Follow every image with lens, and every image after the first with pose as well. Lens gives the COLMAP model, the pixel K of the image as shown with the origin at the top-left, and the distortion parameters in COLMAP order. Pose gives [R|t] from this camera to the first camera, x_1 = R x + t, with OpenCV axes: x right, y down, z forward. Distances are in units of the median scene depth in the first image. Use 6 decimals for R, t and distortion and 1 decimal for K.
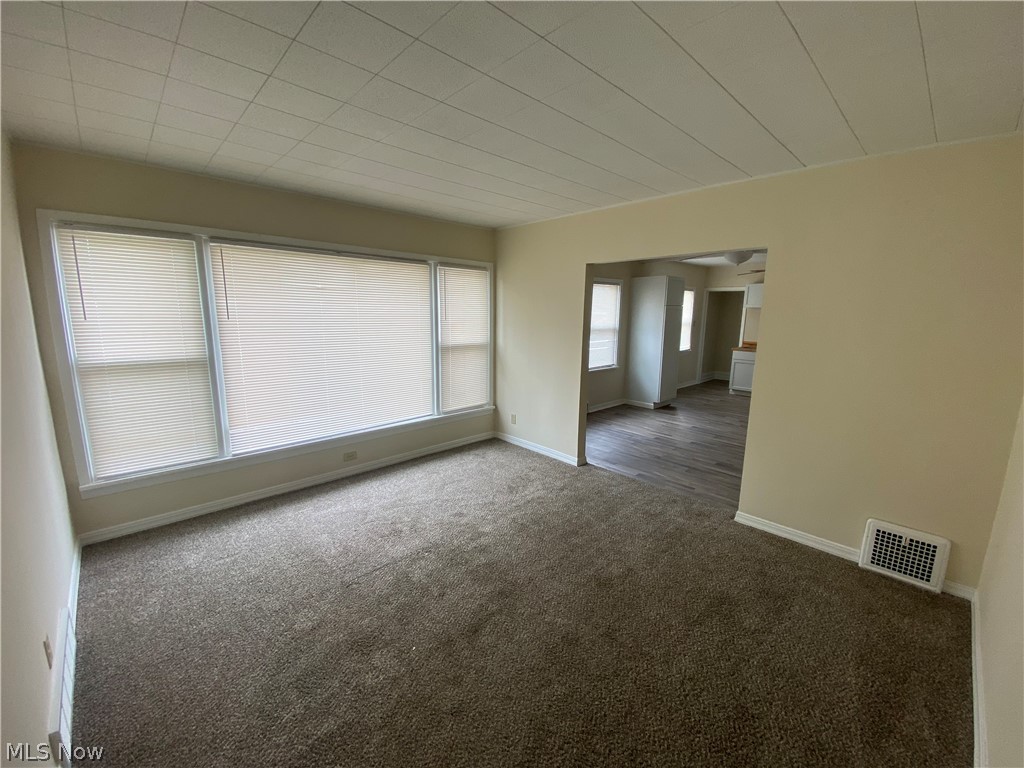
lens RADIAL K [[420.8, 0, 512.0], [0, 420.8, 384.0], [0, 0, 1]] dist [0.023415, -0.019848]
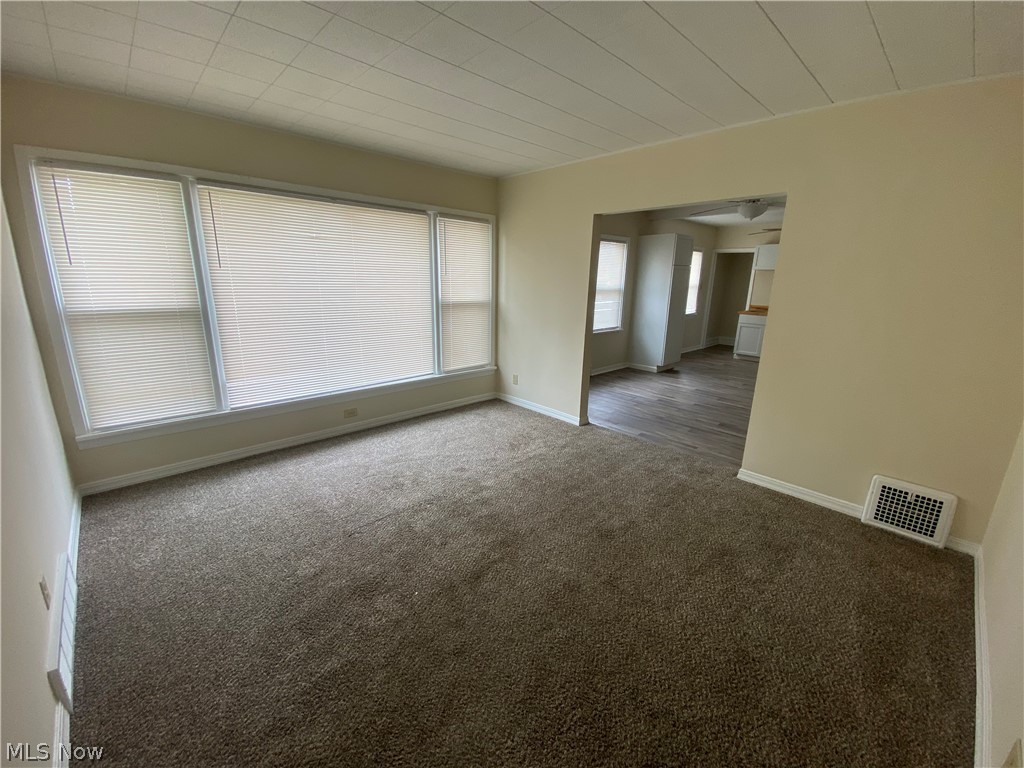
lens RADIAL K [[419.8, 0, 512.0], [0, 419.8, 384.0], [0, 0, 1]] dist [0.029585, -0.022843]
pose [[0.999968, 0.007794, -0.001540, -0.005451], [-0.007656, 0.997136, 0.075246, 0.039927], [0.002122, -0.075232, 0.997164, 0.028635]]
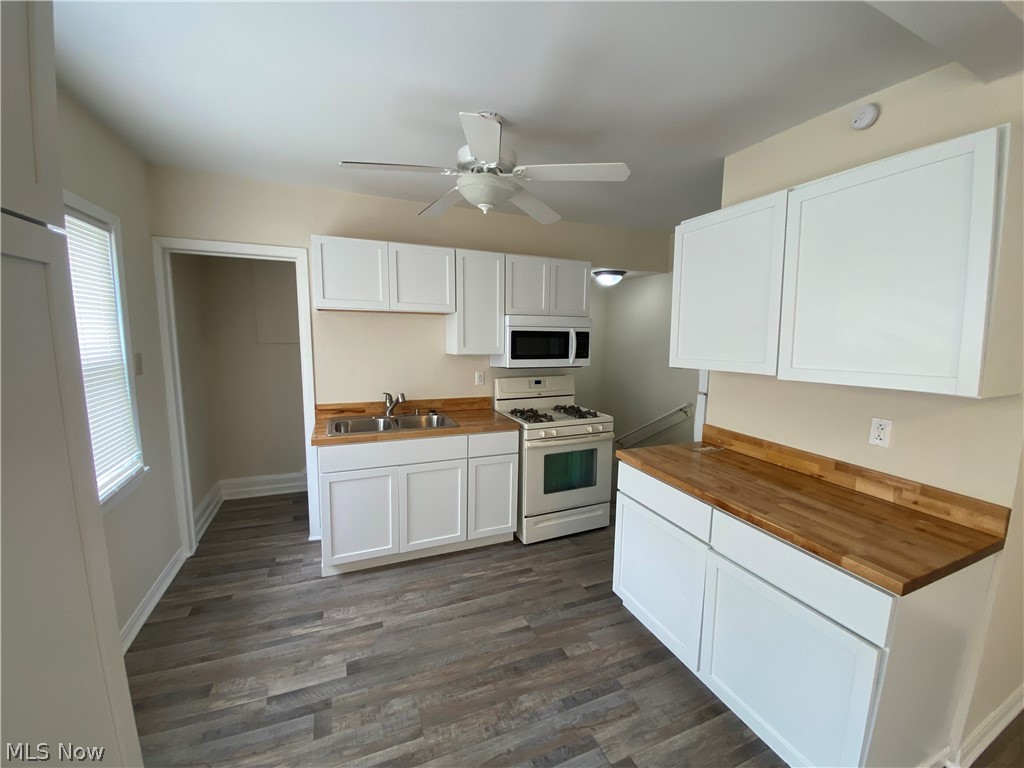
lens RADIAL K [[420.8, 0, 512.0], [0, 420.8, 384.0], [0, 0, 1]] dist [0.023415, -0.019848]
pose [[0.359690, -0.131216, 0.923800, 0.932847], [0.152597, 0.985005, 0.080495, -0.402668], [-0.920509, 0.112016, 0.374319, 2.364177]]
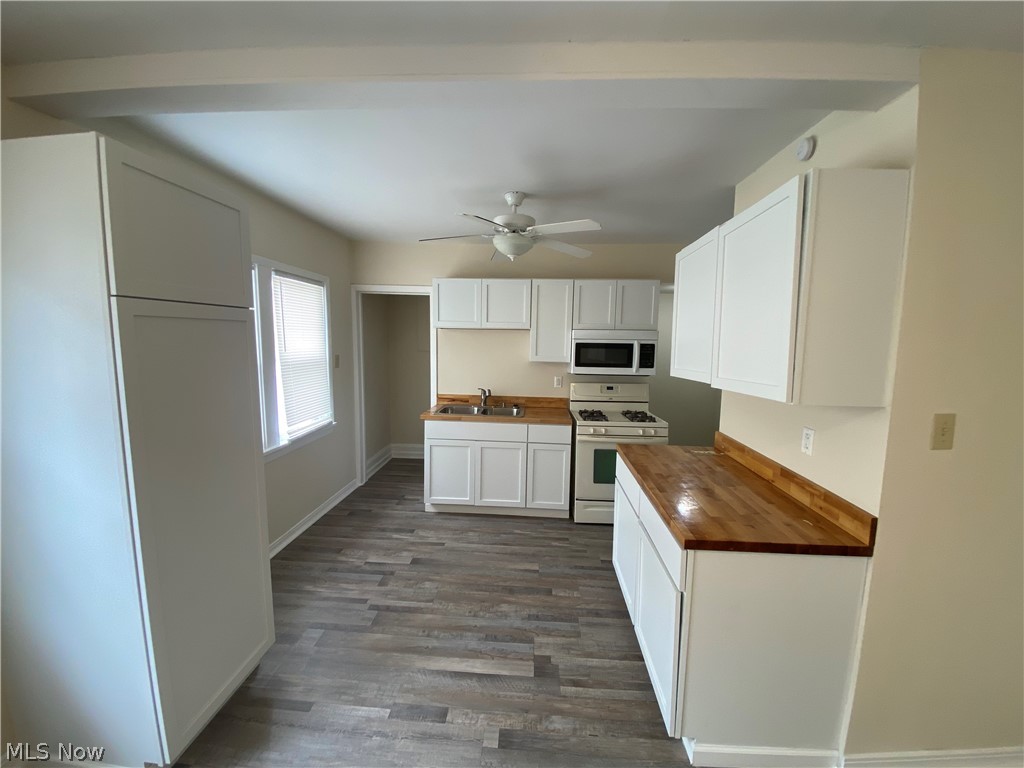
lens RADIAL K [[419.8, 0, 512.0], [0, 419.8, 384.0], [0, 0, 1]] dist [0.029585, -0.022843]
pose [[0.732197, -0.081333, 0.676220, 0.912248], [0.113833, 0.993493, -0.003763, -0.335874], [-0.671513, 0.079732, 0.736690, 1.895360]]
